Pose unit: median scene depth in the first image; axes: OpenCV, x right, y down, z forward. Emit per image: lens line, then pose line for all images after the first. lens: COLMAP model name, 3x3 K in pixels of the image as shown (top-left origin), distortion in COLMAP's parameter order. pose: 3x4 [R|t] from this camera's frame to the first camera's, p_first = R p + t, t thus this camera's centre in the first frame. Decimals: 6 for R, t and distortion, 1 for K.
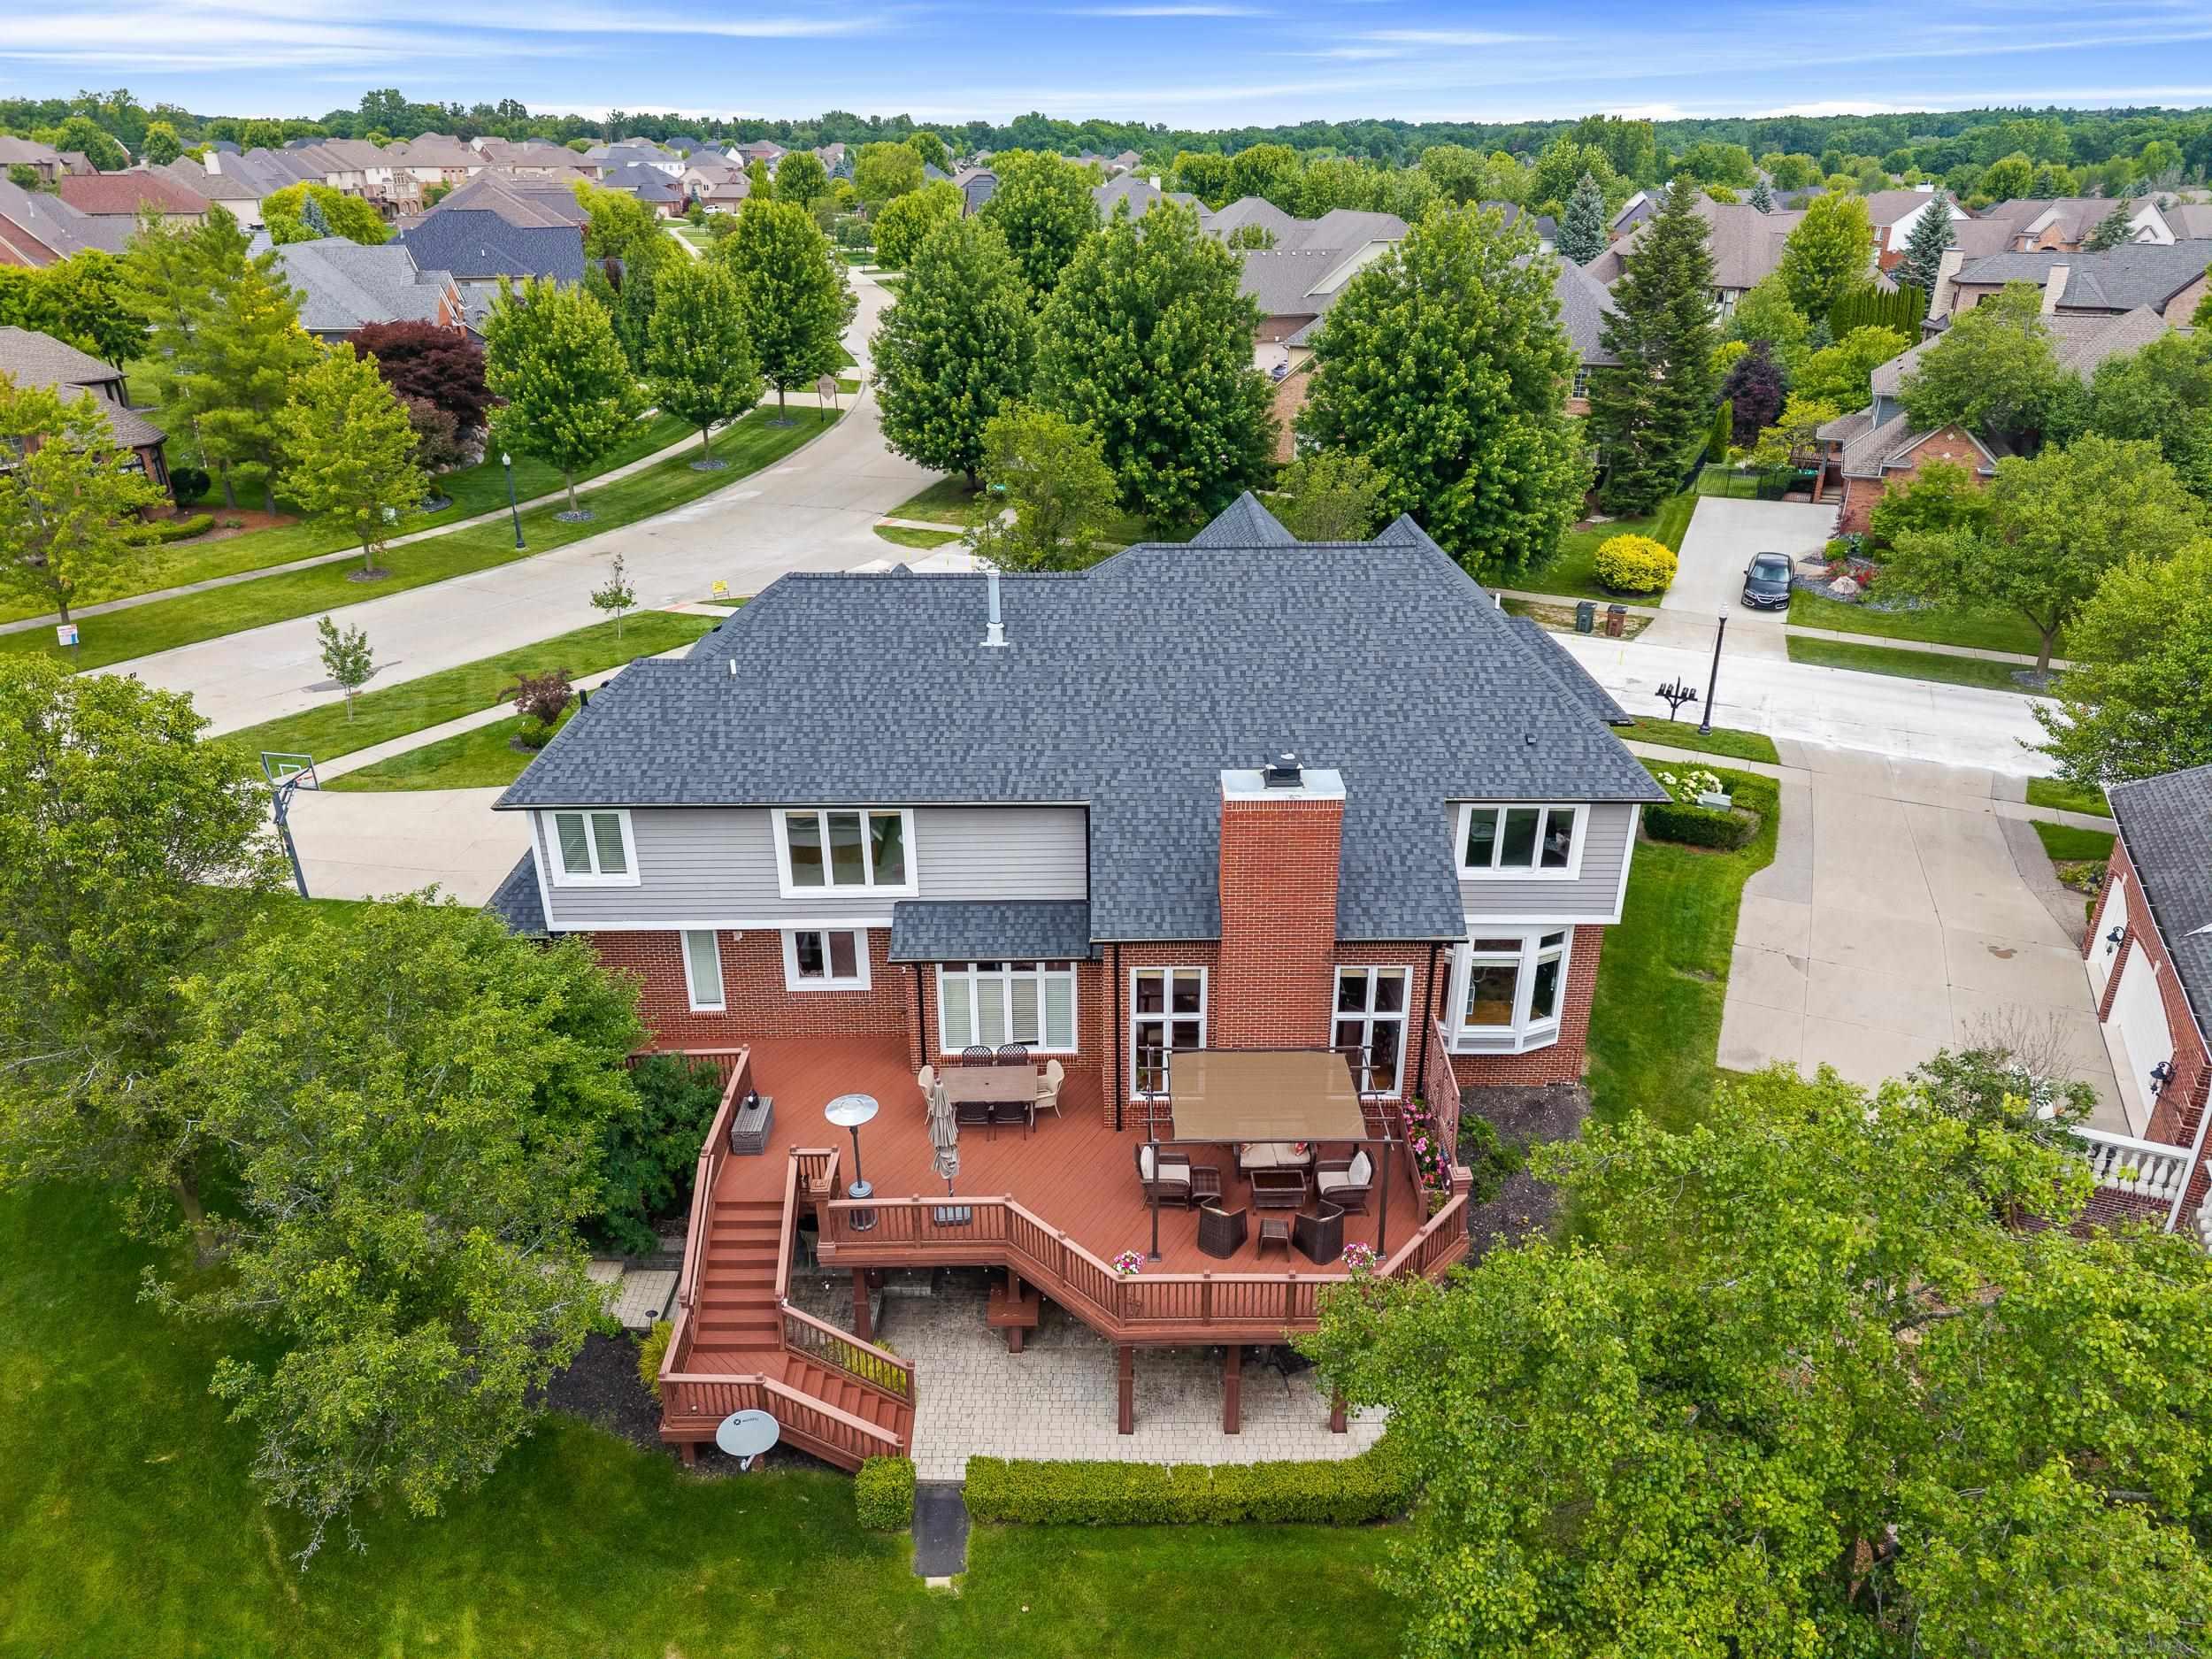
lens RADIAL K [[1528.0, 0, 1102.2], [0, 1528.0, 827.3], [0, 0, 1]] dist [0.063071, -0.082712]
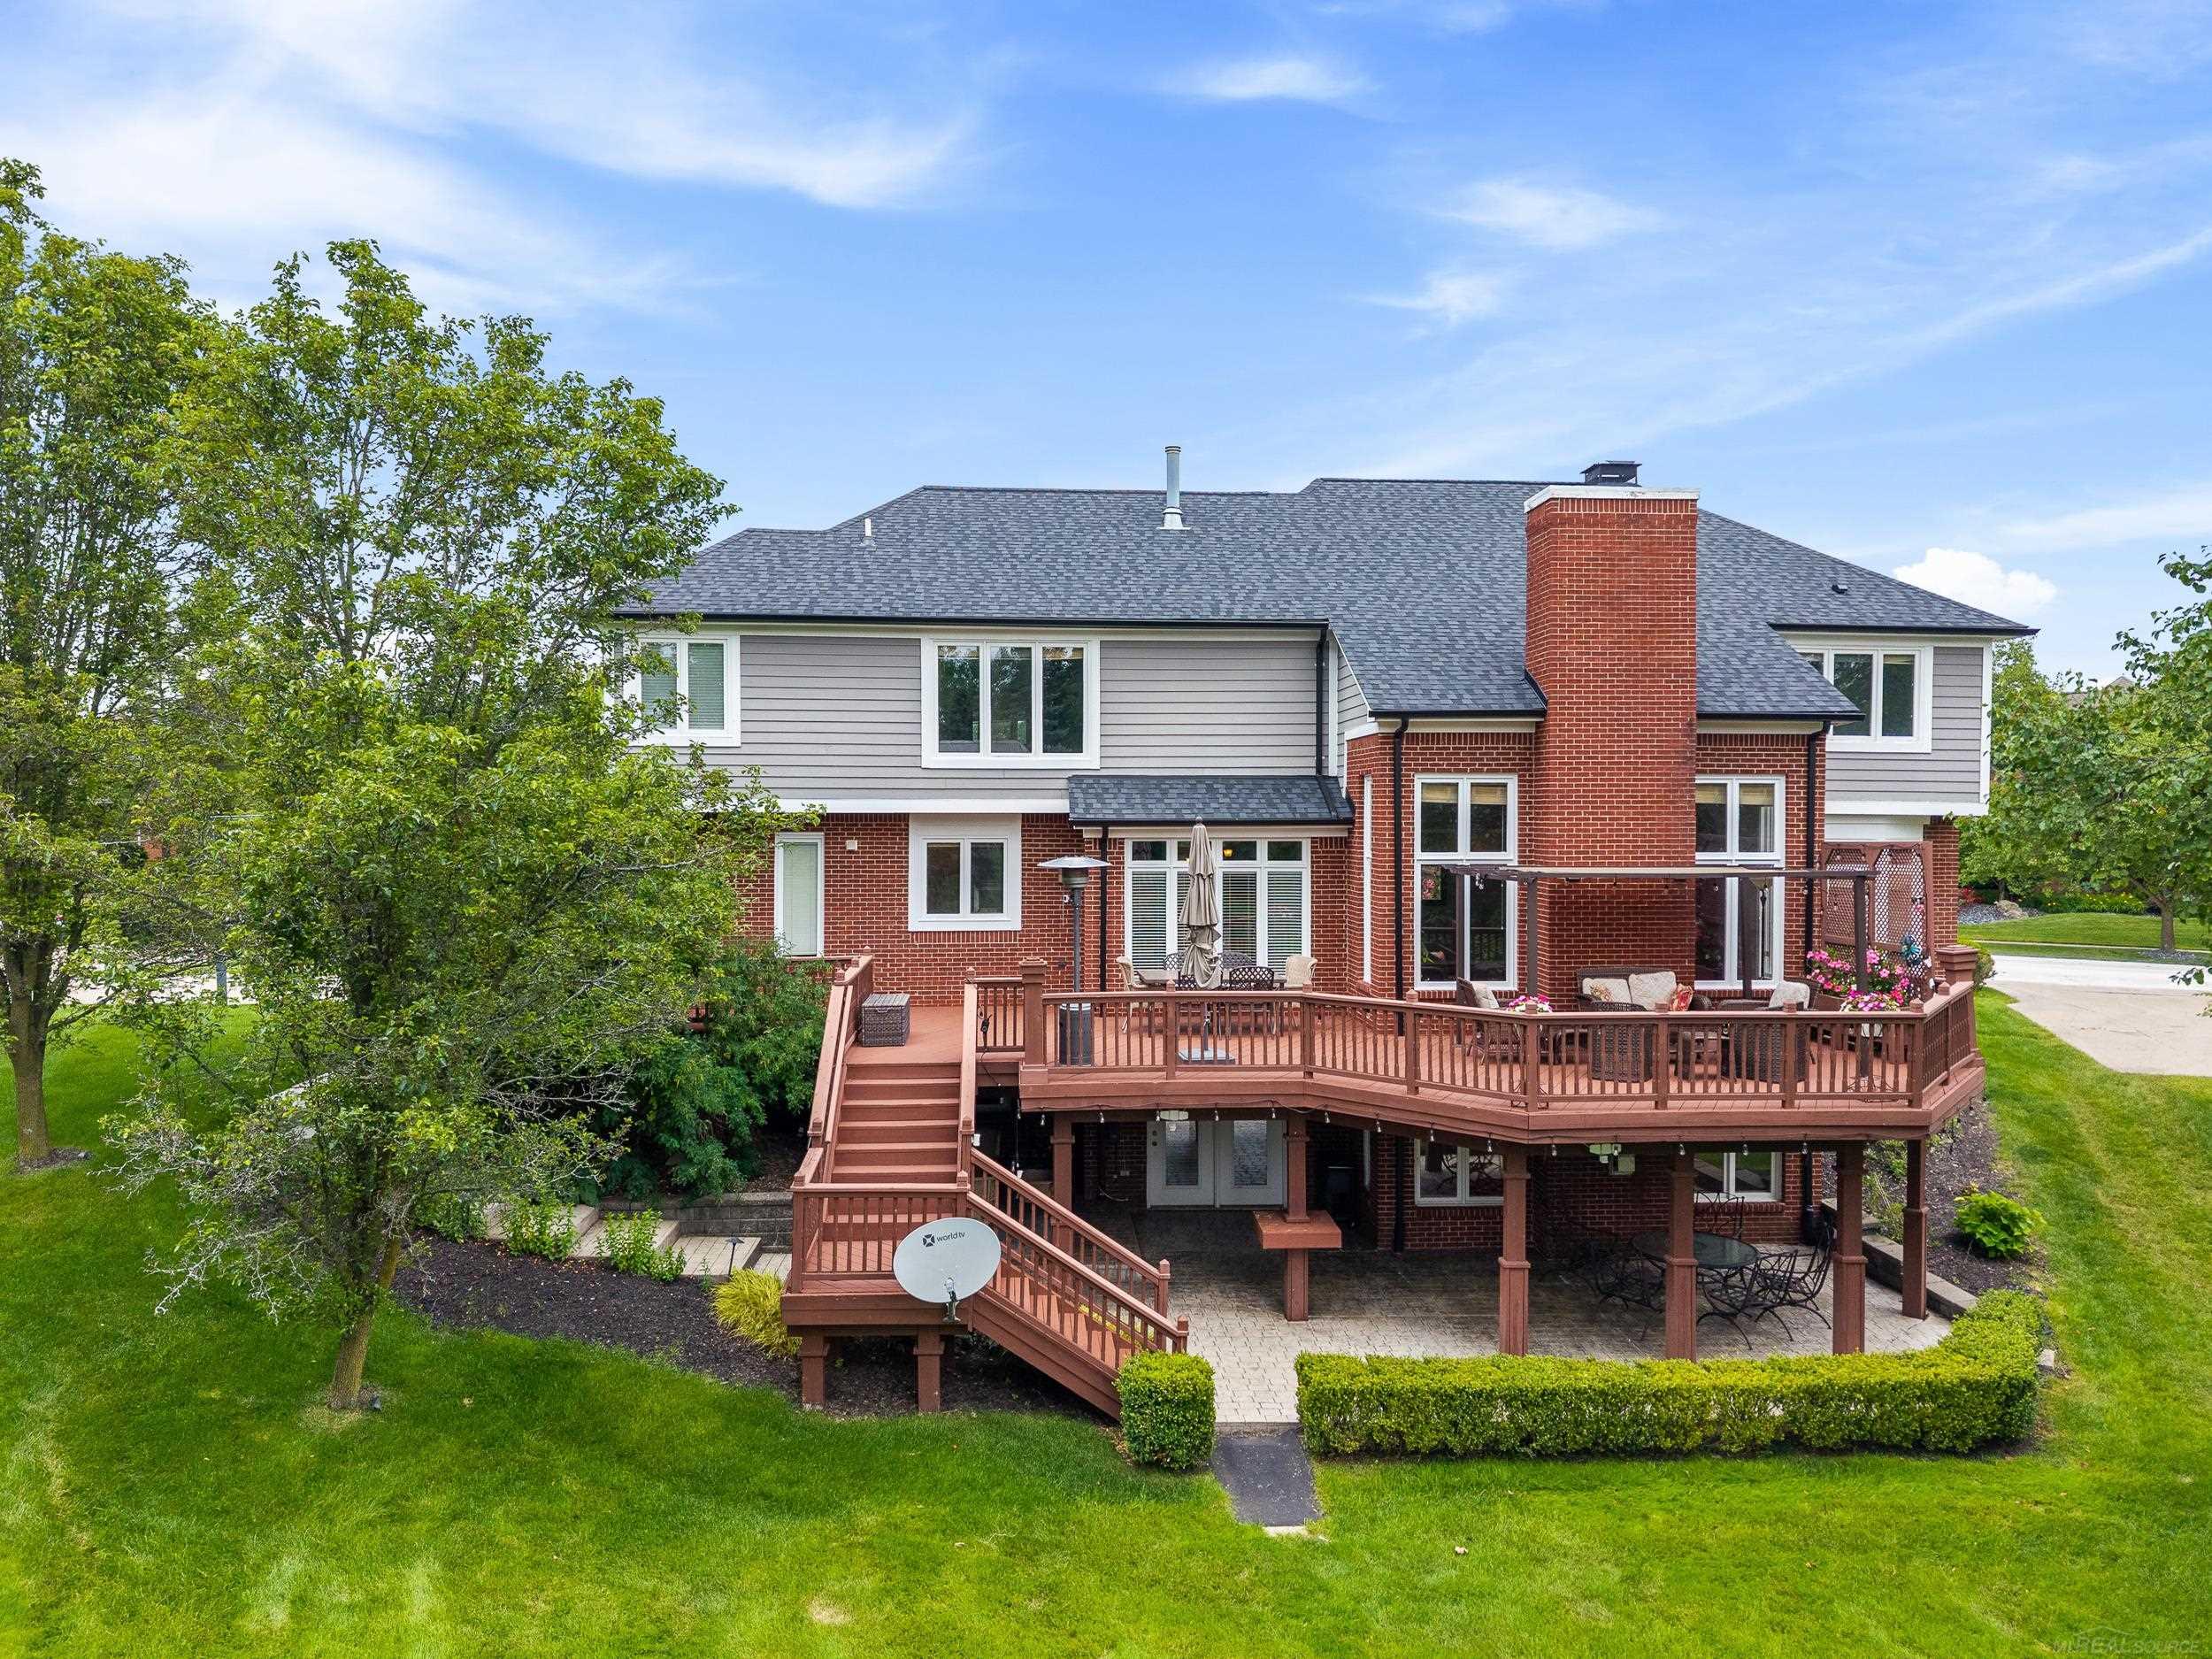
lens RADIAL K [[1500.3, 0, 1093.7], [0, 1500.3, 828.9], [0, 0, 1]] dist [0.007025, 0.005637]
pose [[0.998638, 0.007242, 0.051669, -0.163821], [0.014161, 0.915527, -0.402008, 0.379390], [-0.050216, 0.402192, 0.914177, 0.326411]]
